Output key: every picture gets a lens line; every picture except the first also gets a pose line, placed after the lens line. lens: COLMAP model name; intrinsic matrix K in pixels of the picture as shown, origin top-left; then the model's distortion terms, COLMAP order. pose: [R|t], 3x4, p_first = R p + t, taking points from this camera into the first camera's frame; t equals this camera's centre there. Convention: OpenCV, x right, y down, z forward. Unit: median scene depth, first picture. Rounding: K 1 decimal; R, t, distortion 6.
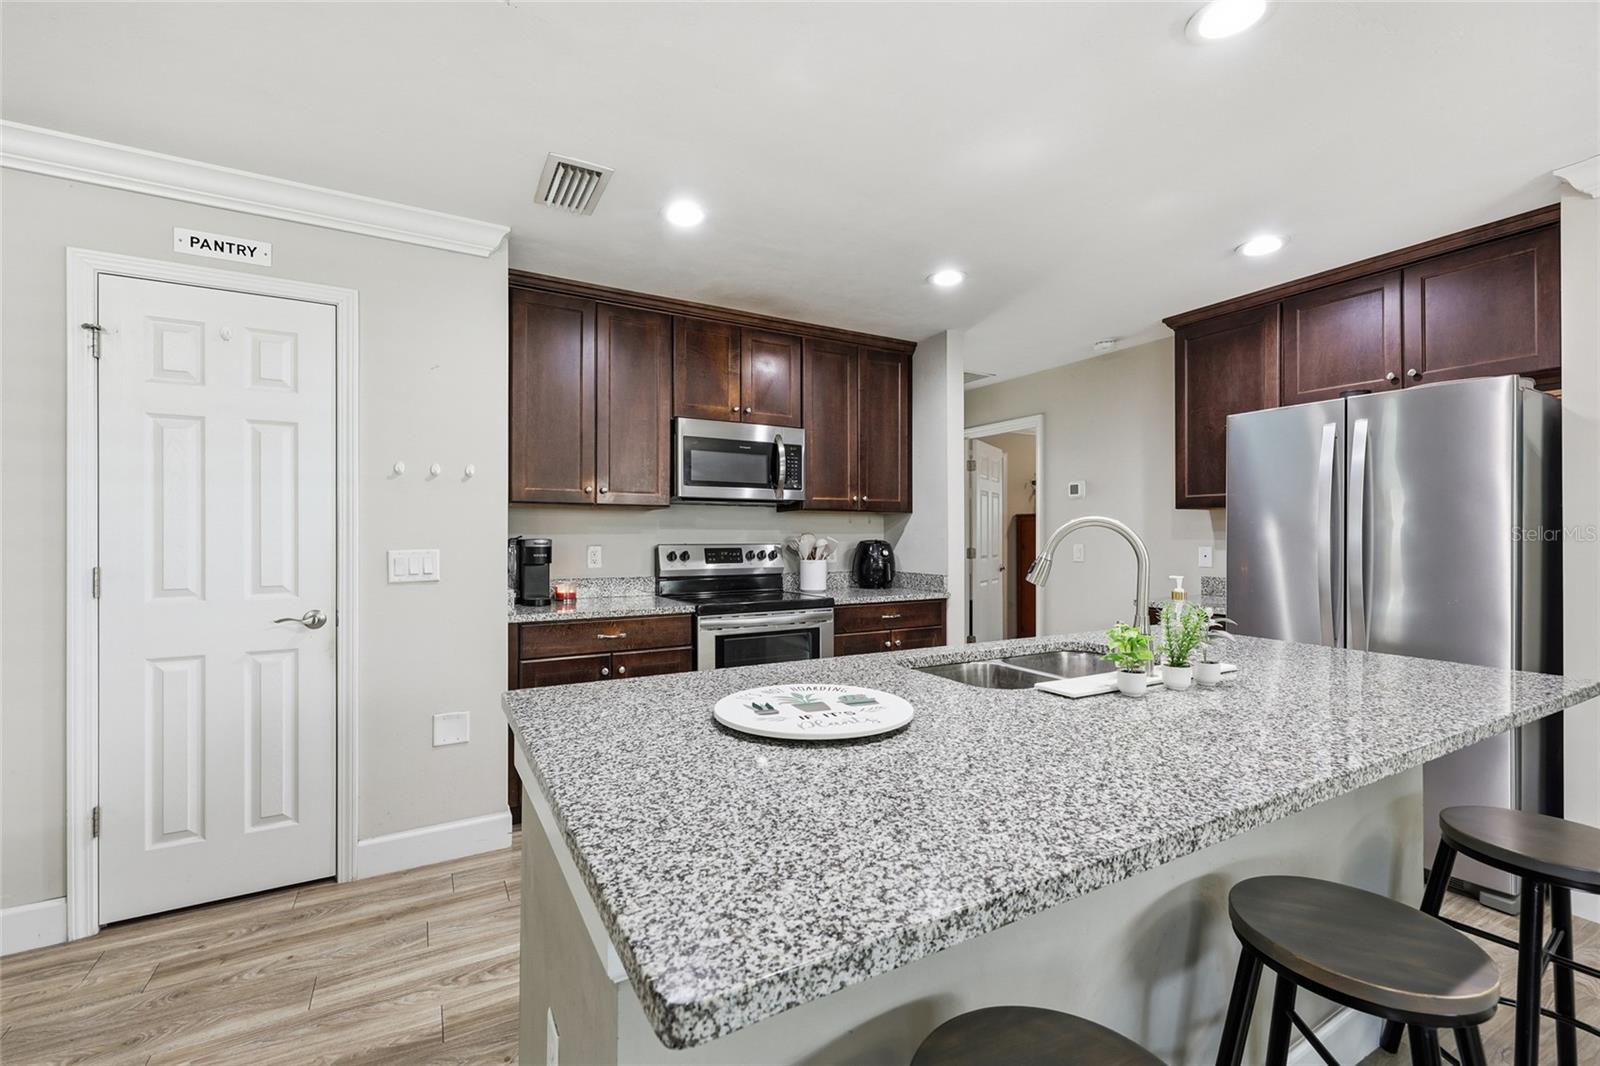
lens RADIAL K [[675.9, 0, 805.4], [0, 675.9, 536.6], [0, 0, 1]] dist [0.000497, -0.000125]
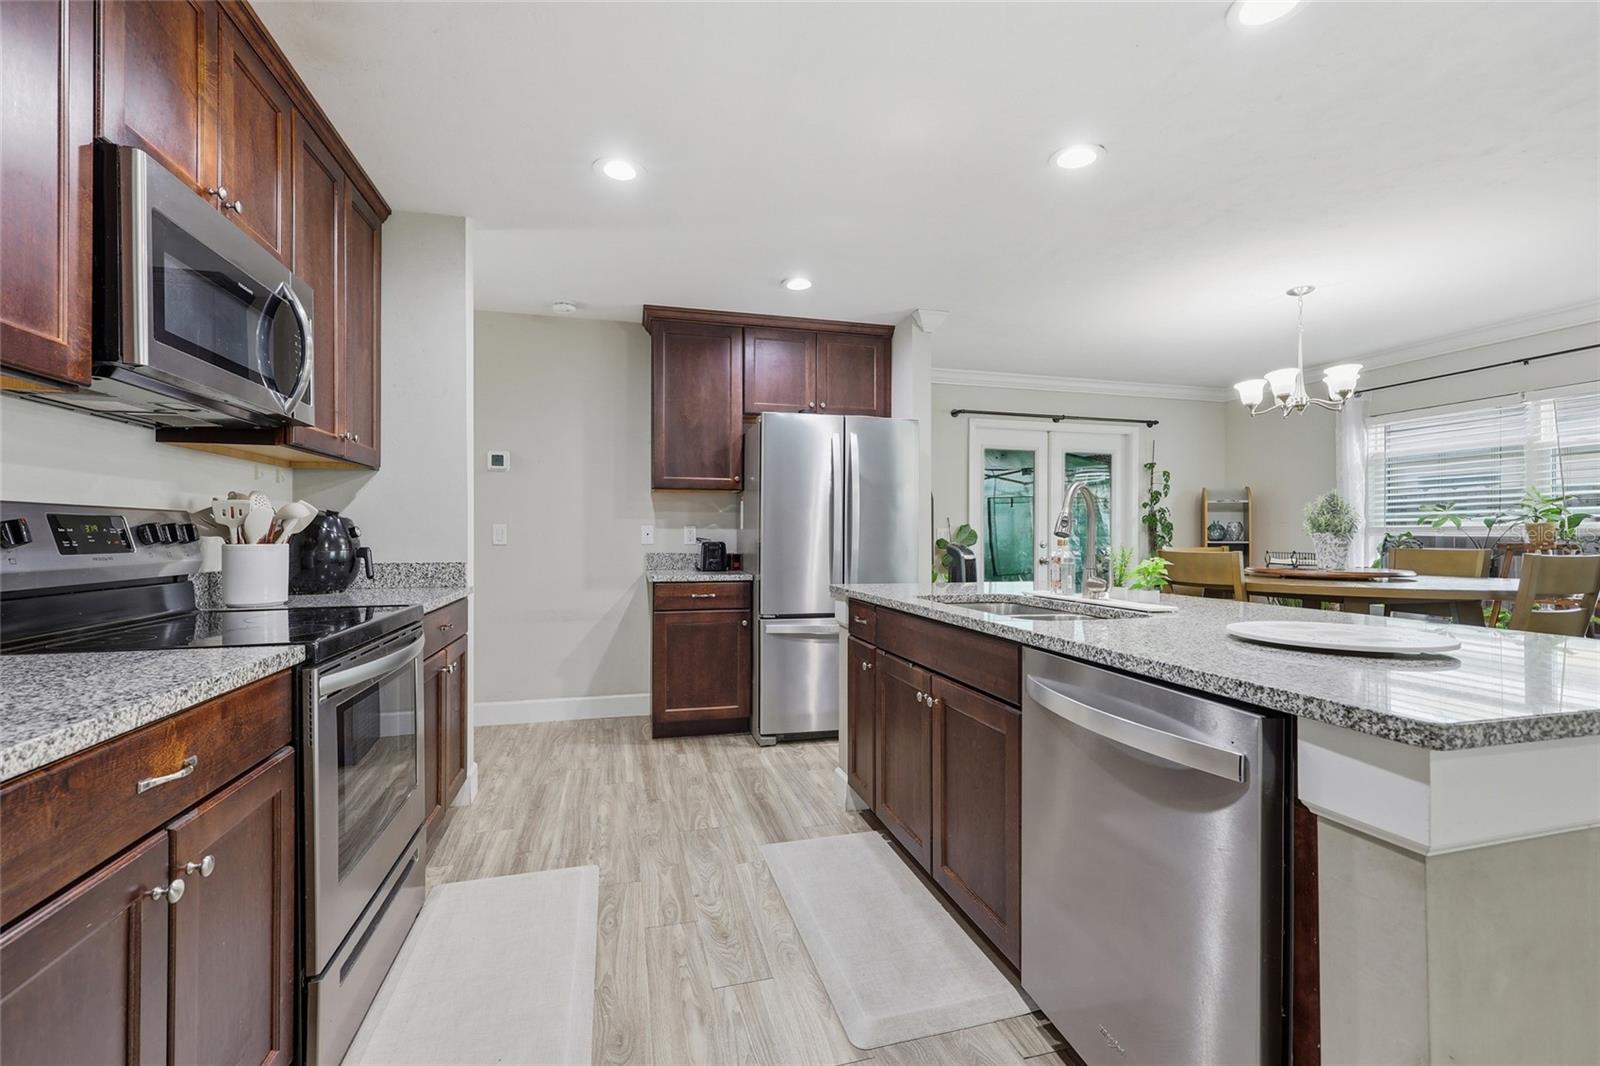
lens RADIAL K [[675.9, 0, 805.4], [0, 675.9, 536.6], [0, 0, 1]] dist [0.000497, -0.000125]
pose [[0.247203, -0.004999, 0.968951, -0.397474], [0.000065, 0.999987, 0.005142, 0.026692], [-0.968964, -0.001208, 0.247200, 0.487471]]
